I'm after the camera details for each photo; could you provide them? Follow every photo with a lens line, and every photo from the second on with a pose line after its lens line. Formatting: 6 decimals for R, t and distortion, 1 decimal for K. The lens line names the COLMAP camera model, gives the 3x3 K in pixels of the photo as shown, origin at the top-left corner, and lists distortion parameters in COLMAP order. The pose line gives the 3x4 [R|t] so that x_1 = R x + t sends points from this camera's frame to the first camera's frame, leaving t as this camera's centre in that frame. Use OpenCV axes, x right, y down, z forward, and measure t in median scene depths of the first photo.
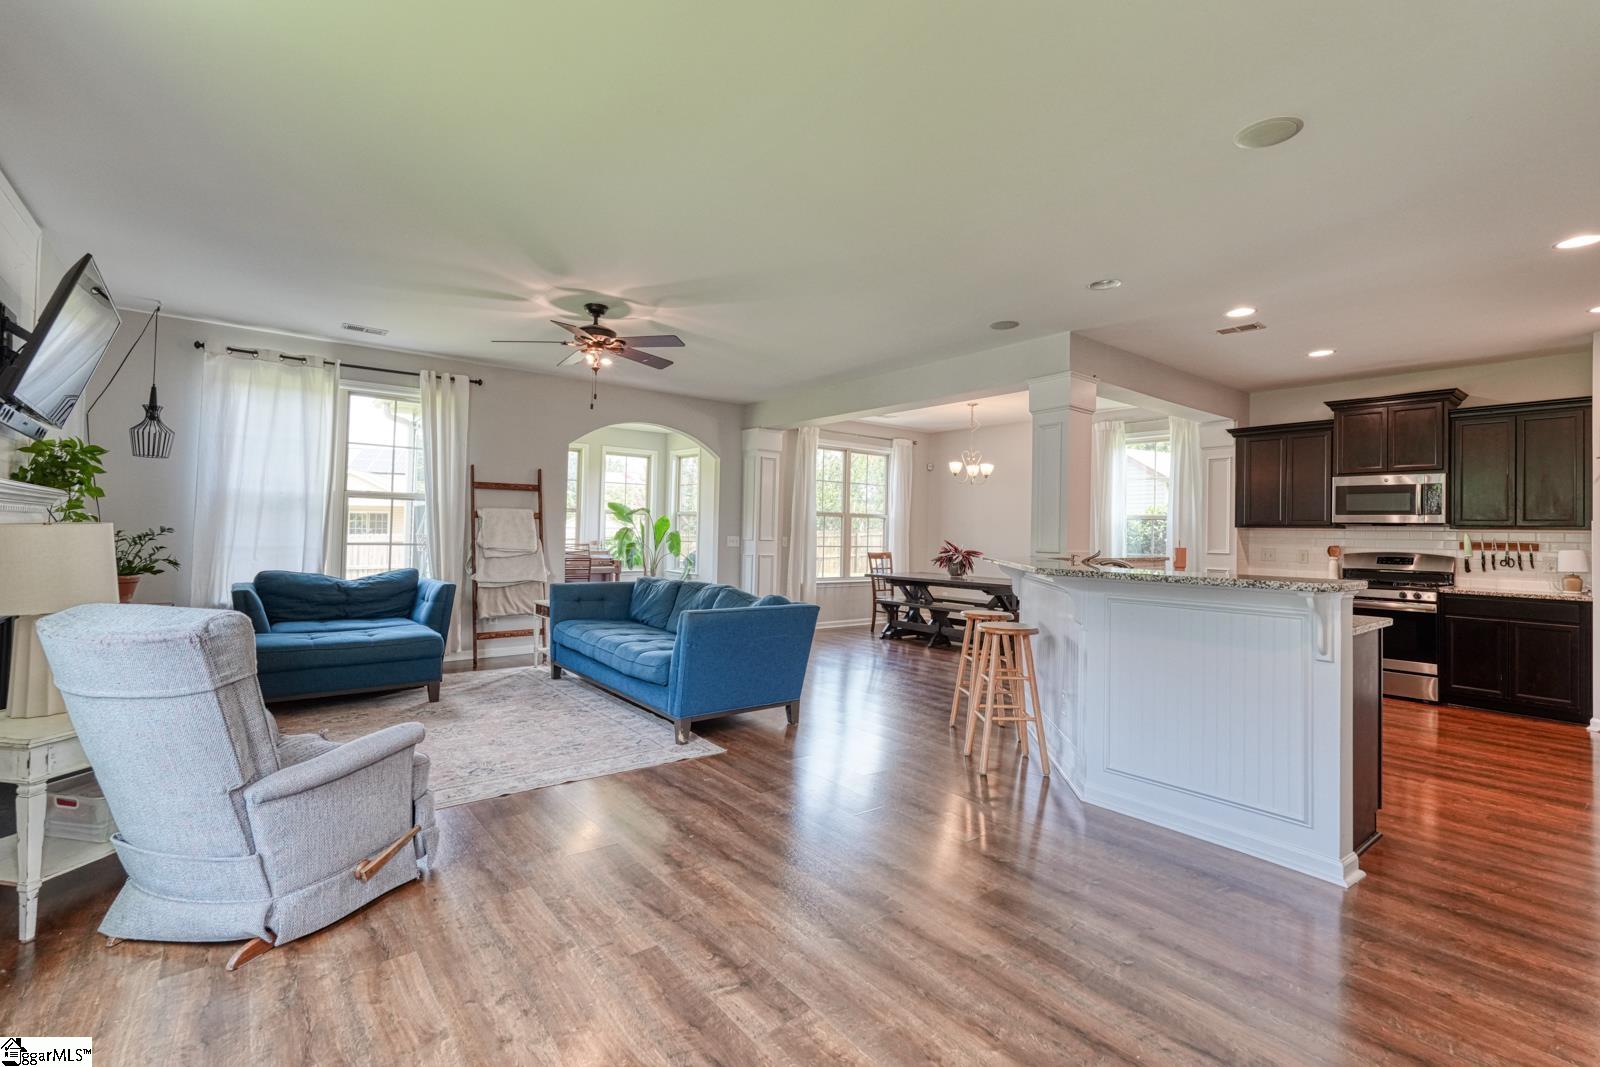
lens RADIAL K [[701.5, 0, 793.4], [0, 701.5, 518.2], [0, 0, 1]] dist [0.002133, -0.000345]
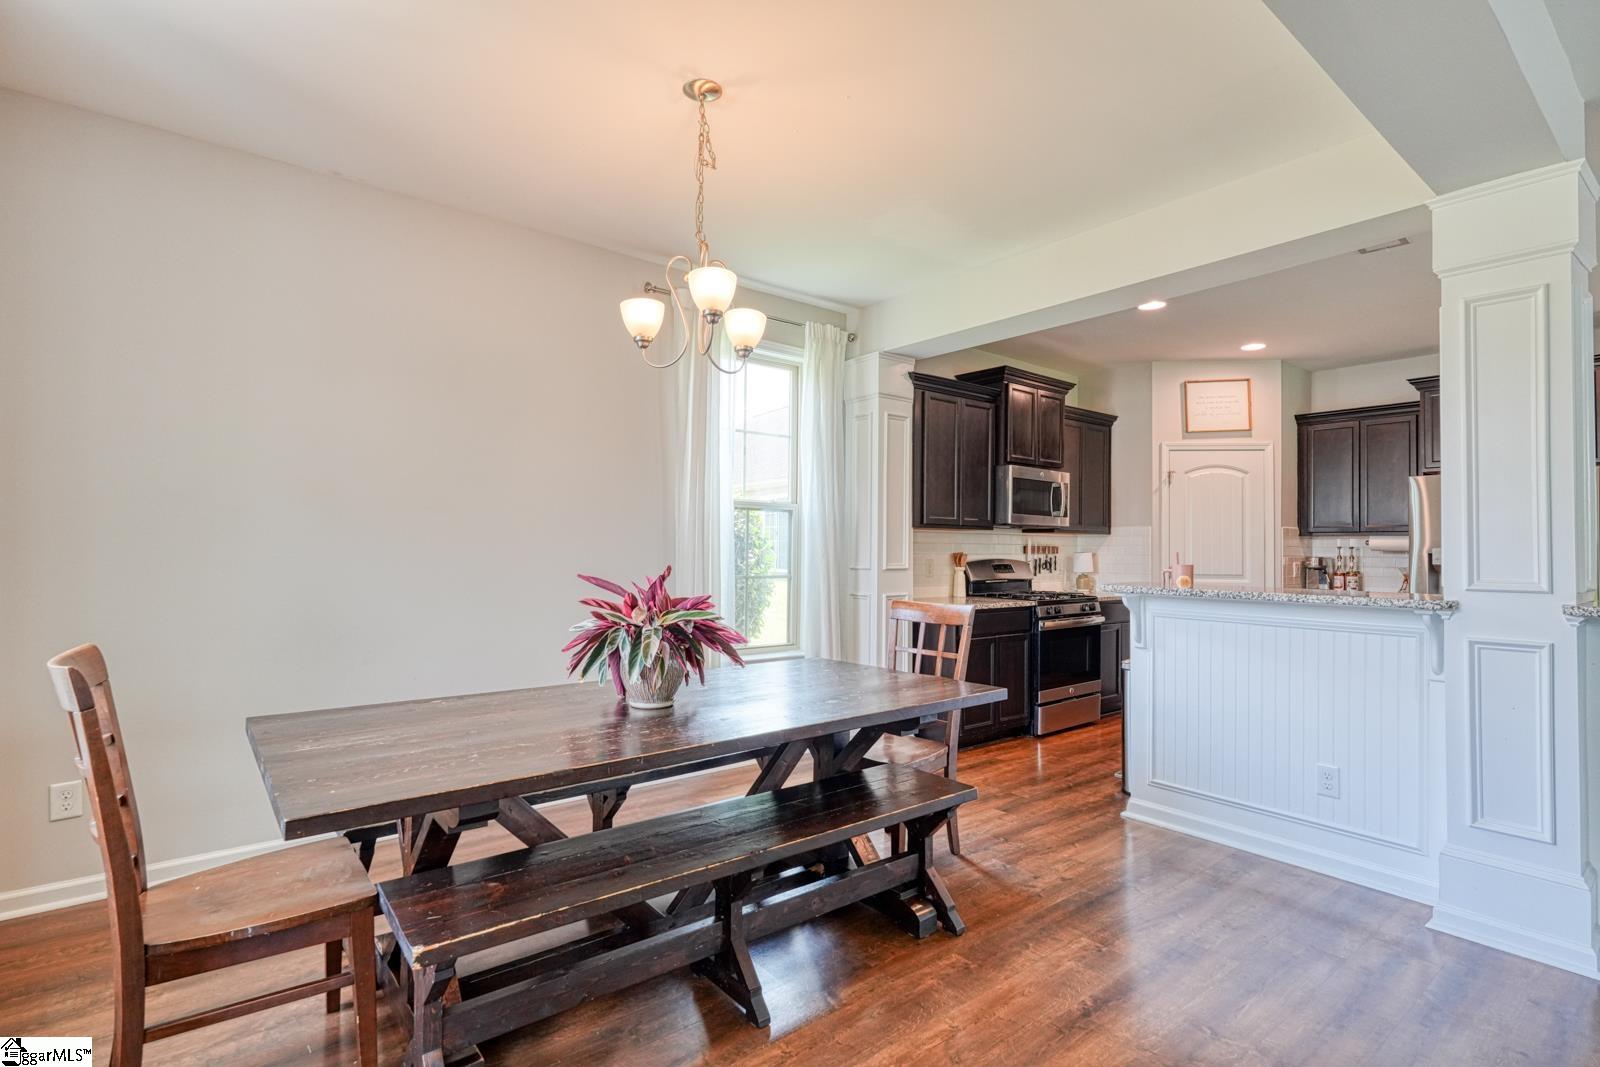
lens RADIAL K [[778.3, 0, 804.5], [0, 778.3, 532.6], [0, 0, 1]] dist [-0.001451, -0.000004]
pose [[-0.024731, -0.003861, 0.999687, -0.091300], [-0.030648, 0.999525, 0.003102, 0.021968], [-0.999224, -0.030562, -0.024838, 1.316900]]
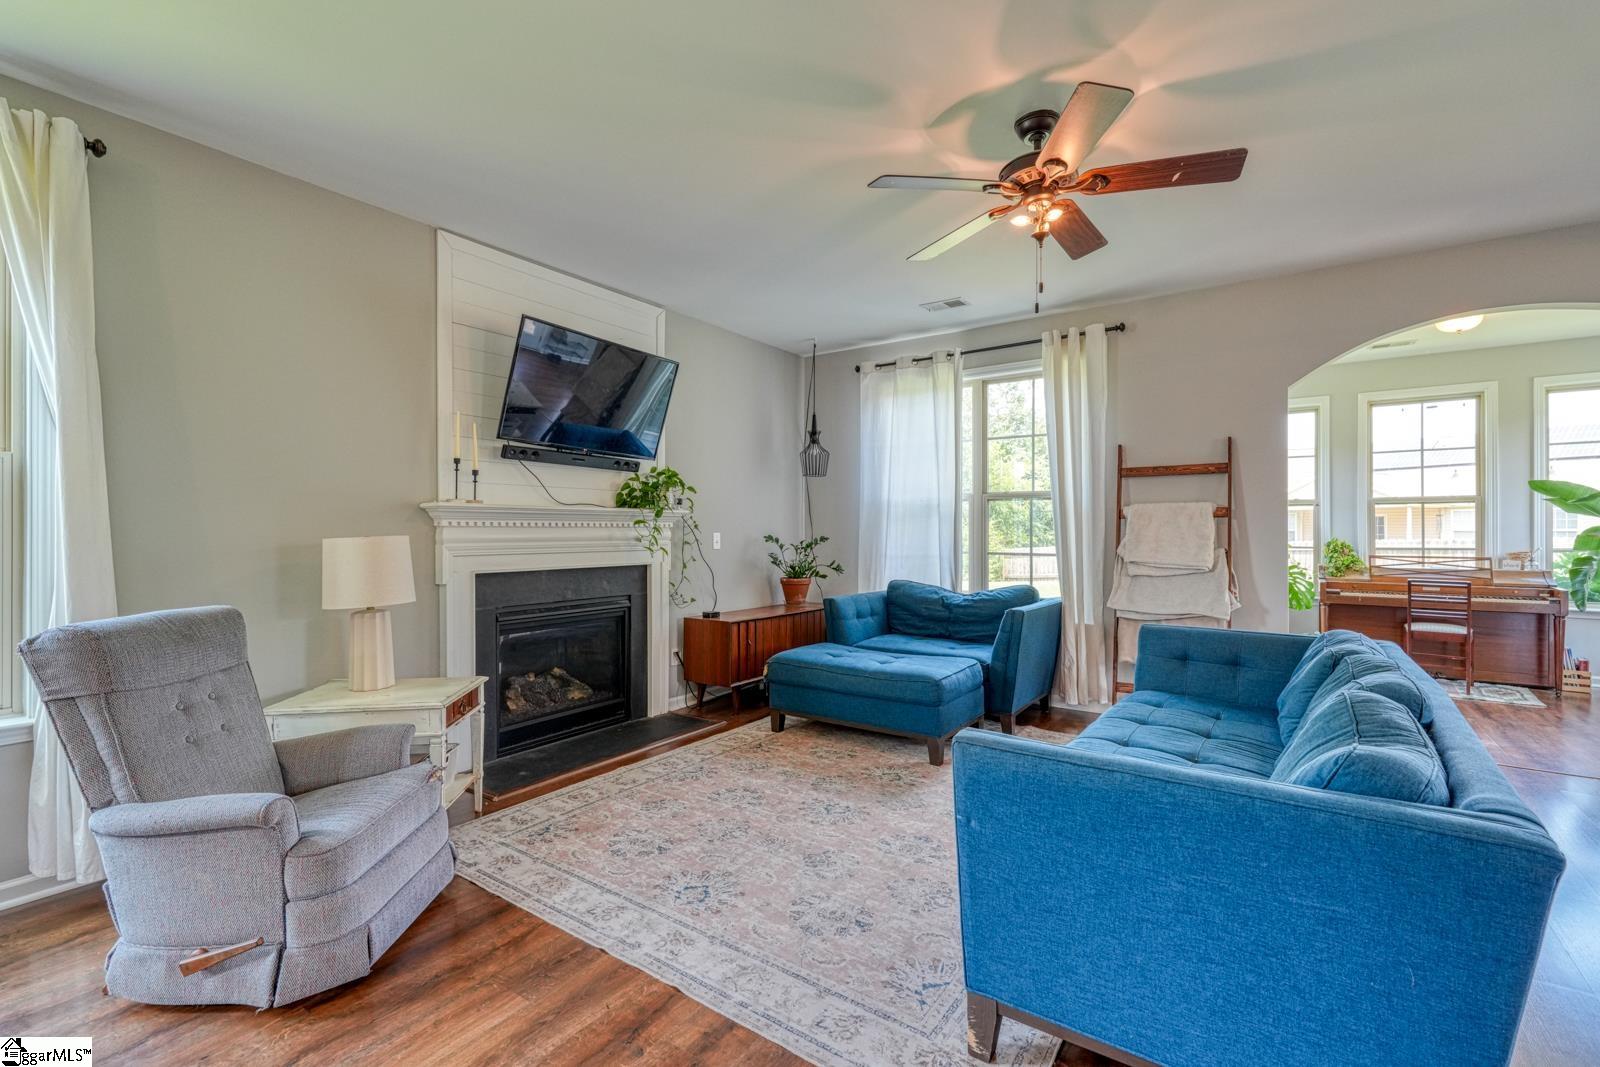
lens RADIAL K [[701.5, 0, 795.4], [0, 701.5, 528.9], [0, 0, 1]] dist [0.002133, -0.000345]
pose [[0.295602, -0.020539, -0.955090, 0.140057], [0.025805, 0.999576, -0.013509, 0.011628], [0.954962, -0.020653, 0.296007, 0.525965]]
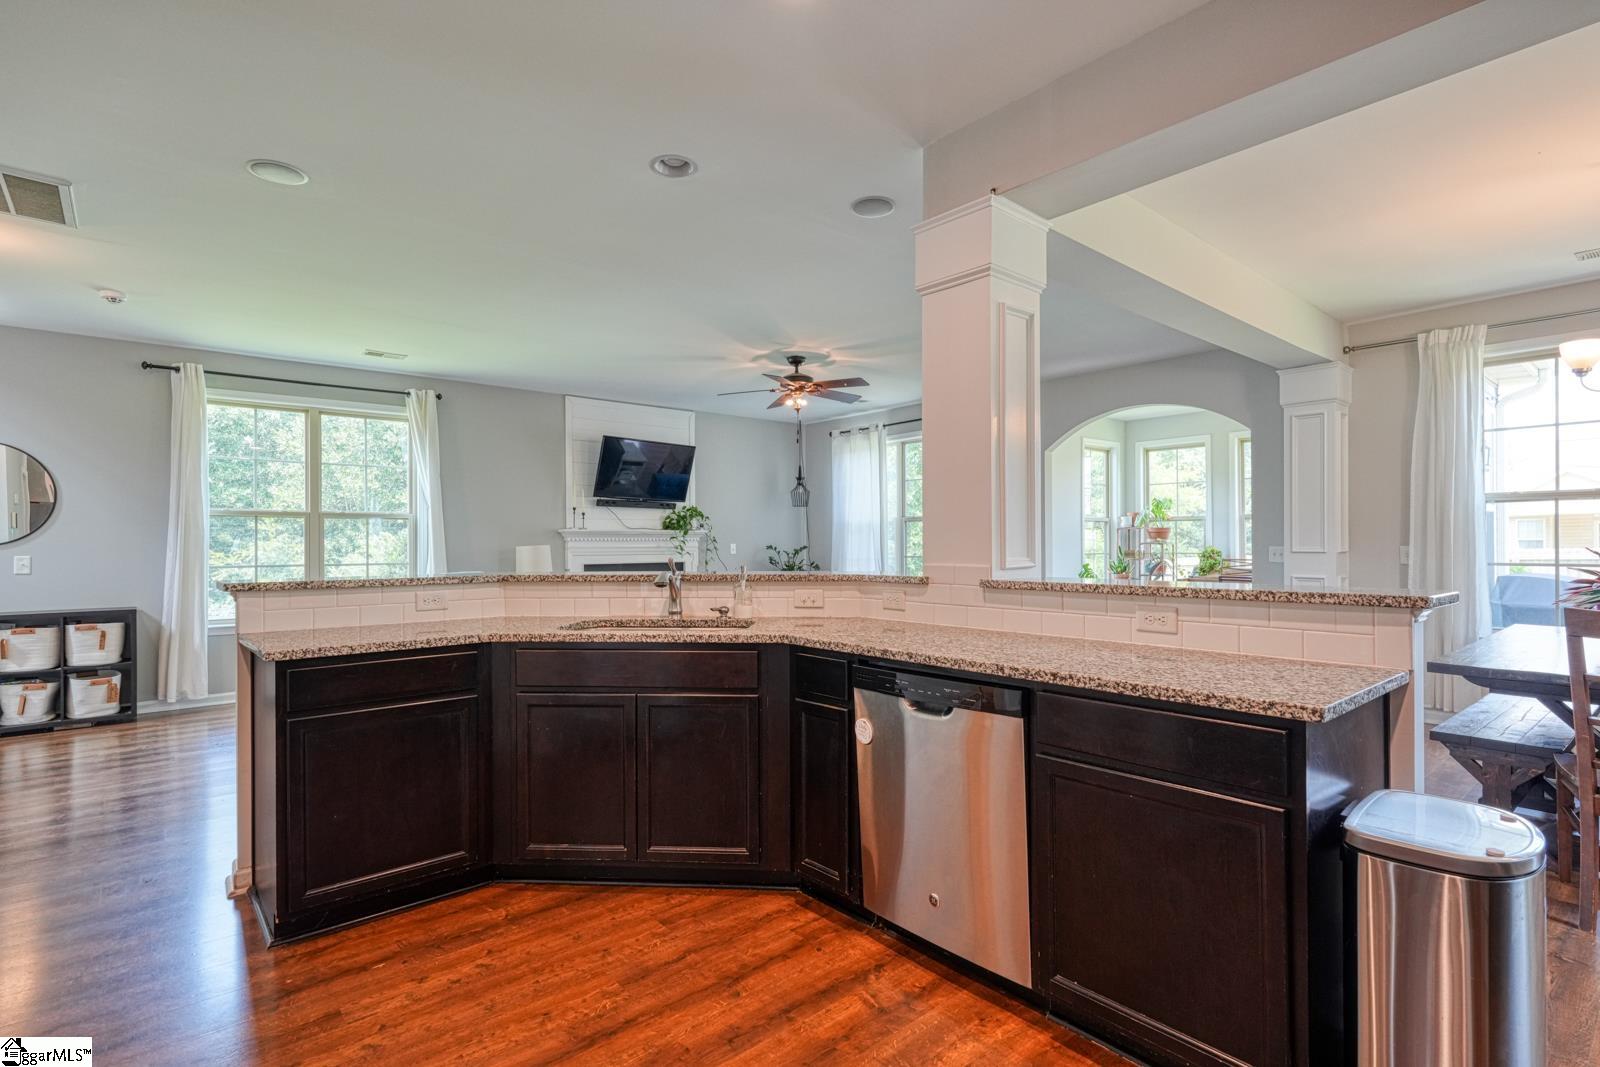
lens RADIAL K [[778.3, 0, 805.4], [0, 778.3, 543.0], [0, 0, 1]] dist [-0.001451, -0.000004]
pose [[0.063355, -0.021639, -0.997756, 0.853684], [0.028636, 0.999393, -0.019856, 0.035954], [0.997580, -0.027314, 0.063936, 0.739972]]
